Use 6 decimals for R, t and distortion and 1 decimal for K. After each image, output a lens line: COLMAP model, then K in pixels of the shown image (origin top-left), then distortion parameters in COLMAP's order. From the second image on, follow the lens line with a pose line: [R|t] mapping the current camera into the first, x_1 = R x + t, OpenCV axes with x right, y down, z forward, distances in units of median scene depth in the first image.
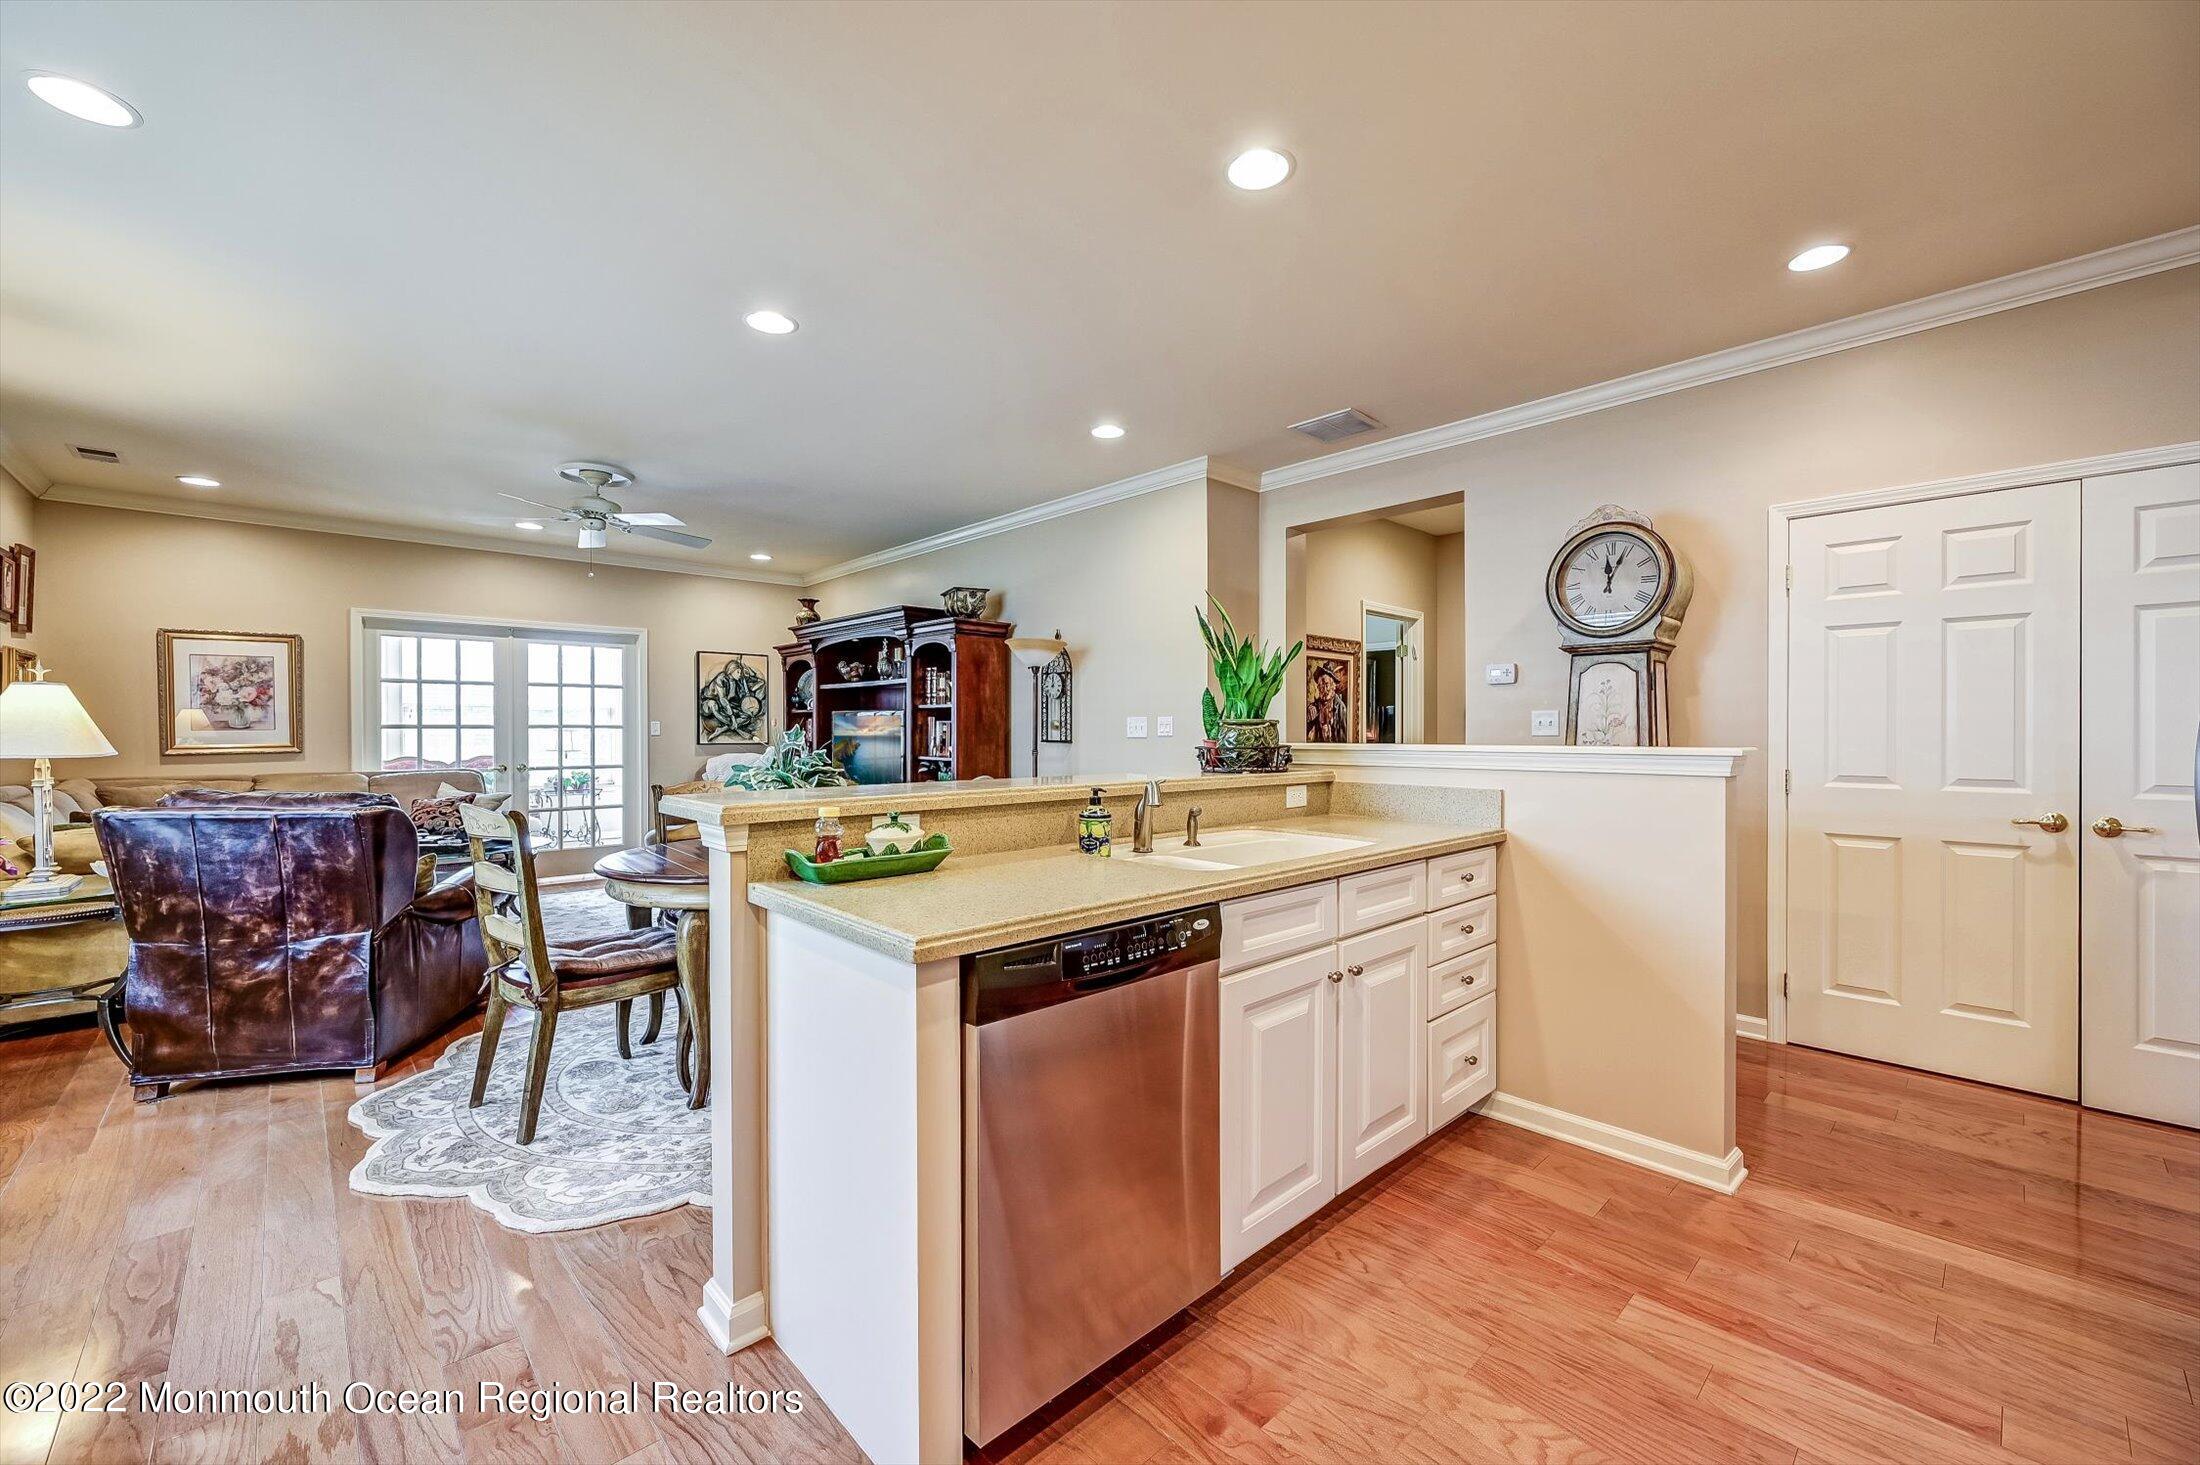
lens RADIAL K [[882.0, 0, 1115.3], [0, 882.0, 729.3], [0, 0, 1]] dist [-0.000619, 0.000426]
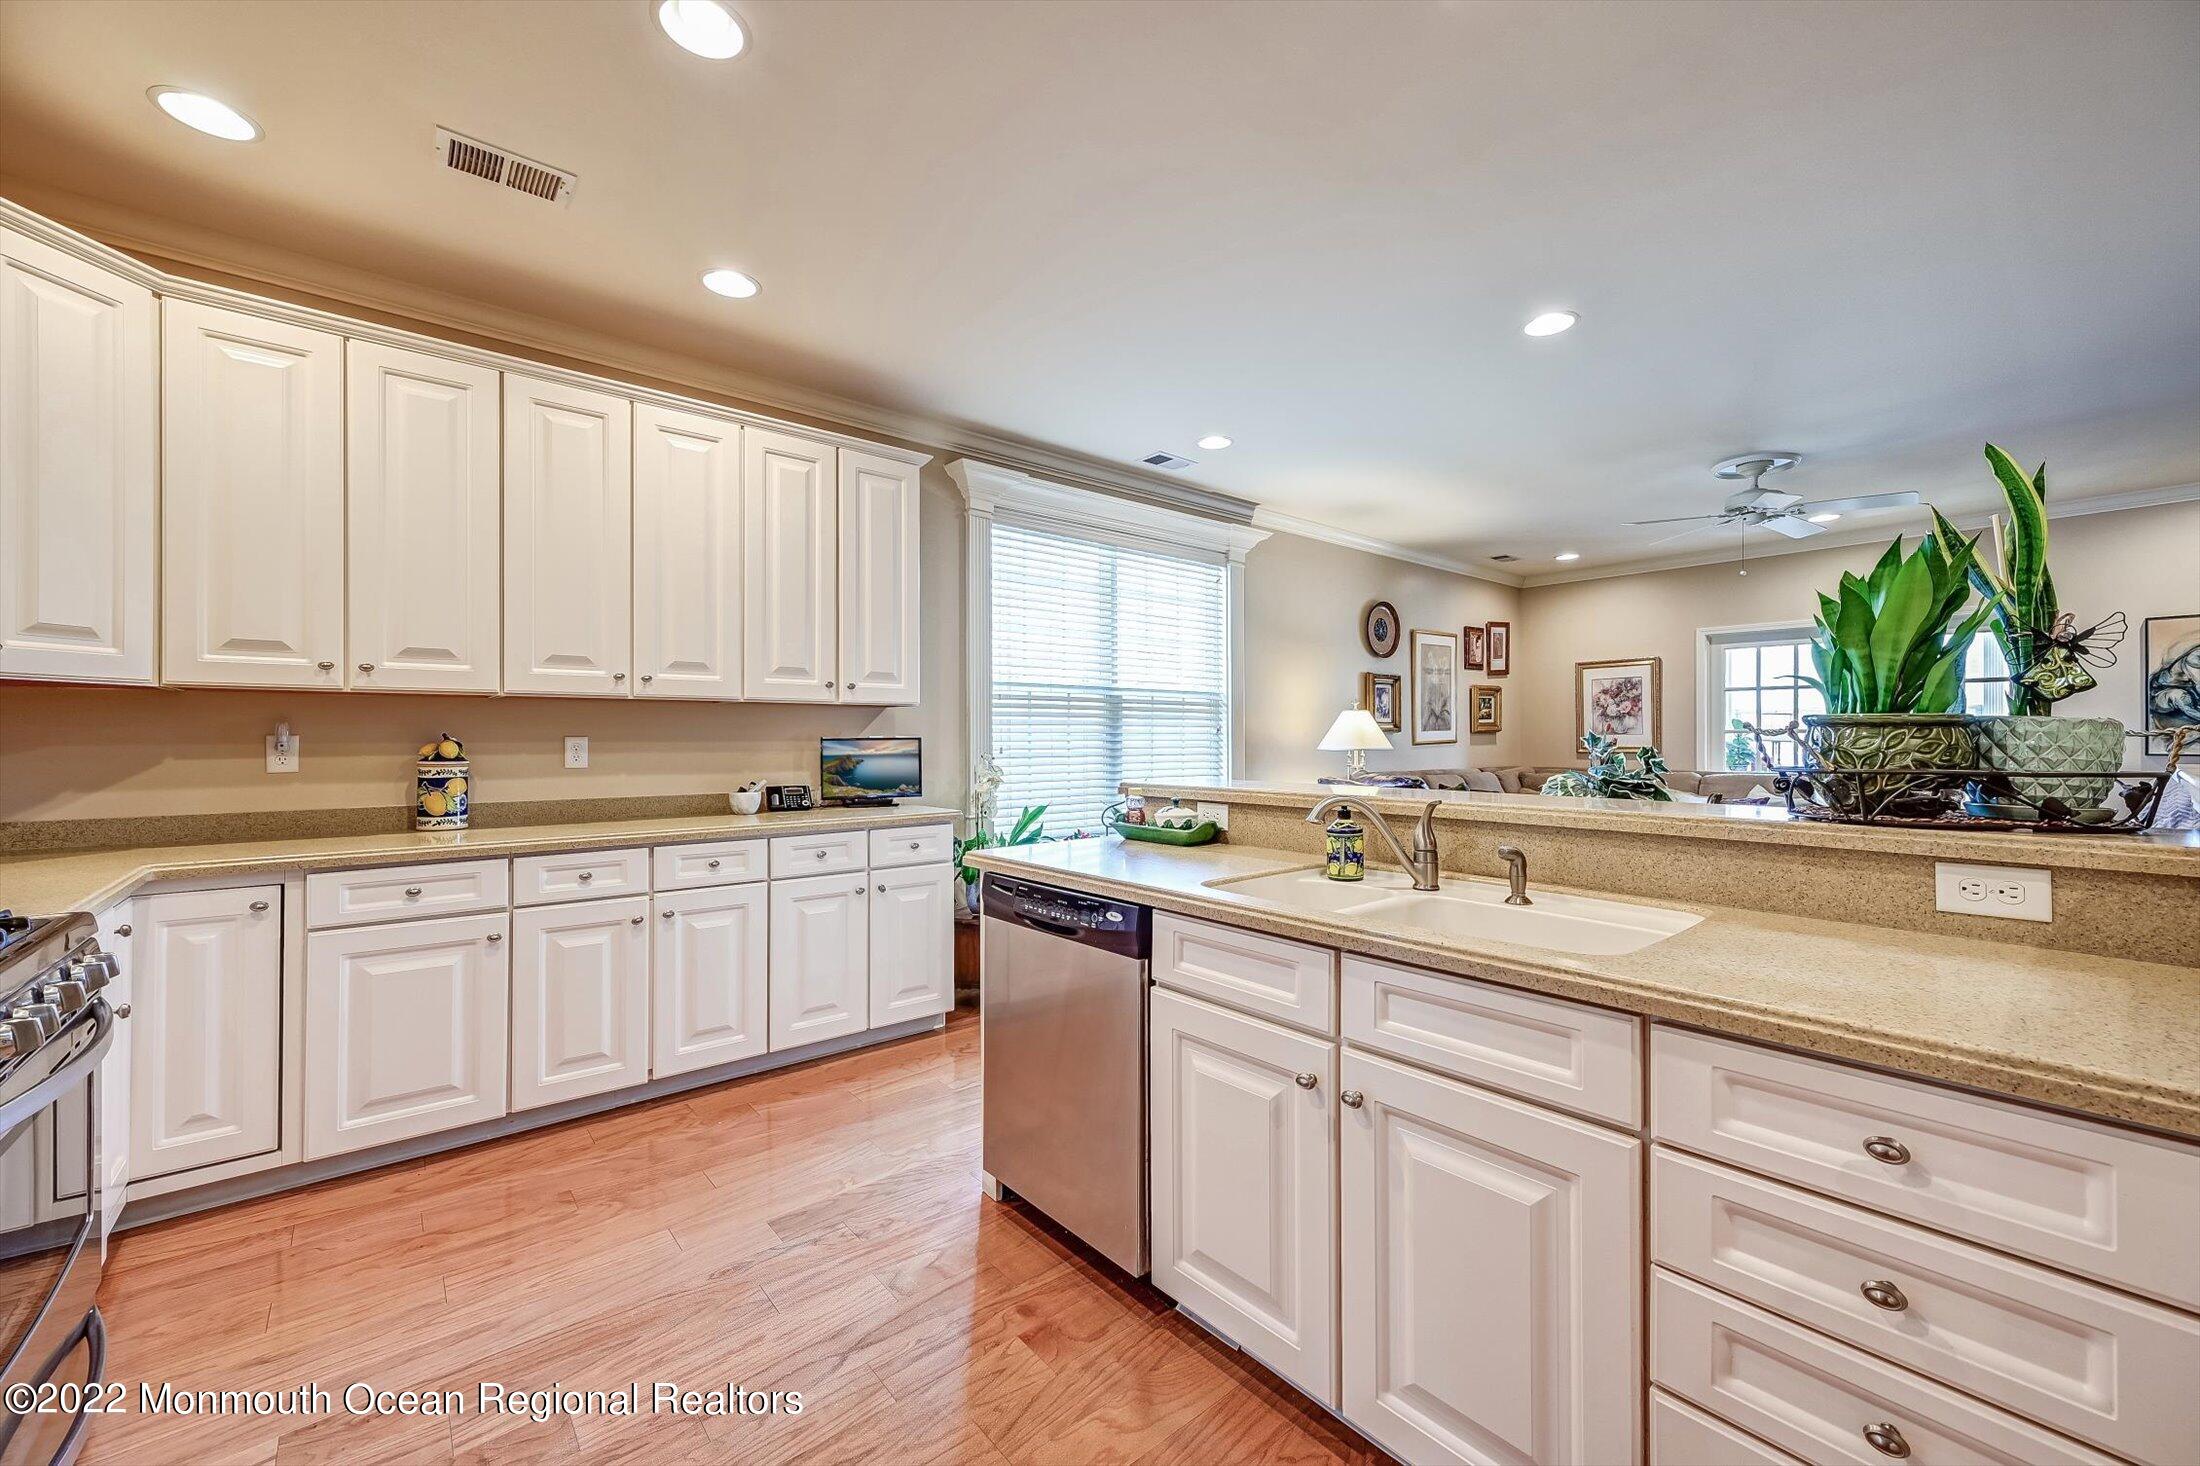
lens RADIAL K [[882.0, 0, 1105.9], [0, 882.0, 731.9], [0, 0, 1]] dist [-0.000619, 0.000426]
pose [[-0.069597, -0.003146, -0.997570, 0.427835], [0.002091, 0.999992, -0.003299, -0.000270], [0.997573, -0.002315, -0.069589, 0.388868]]
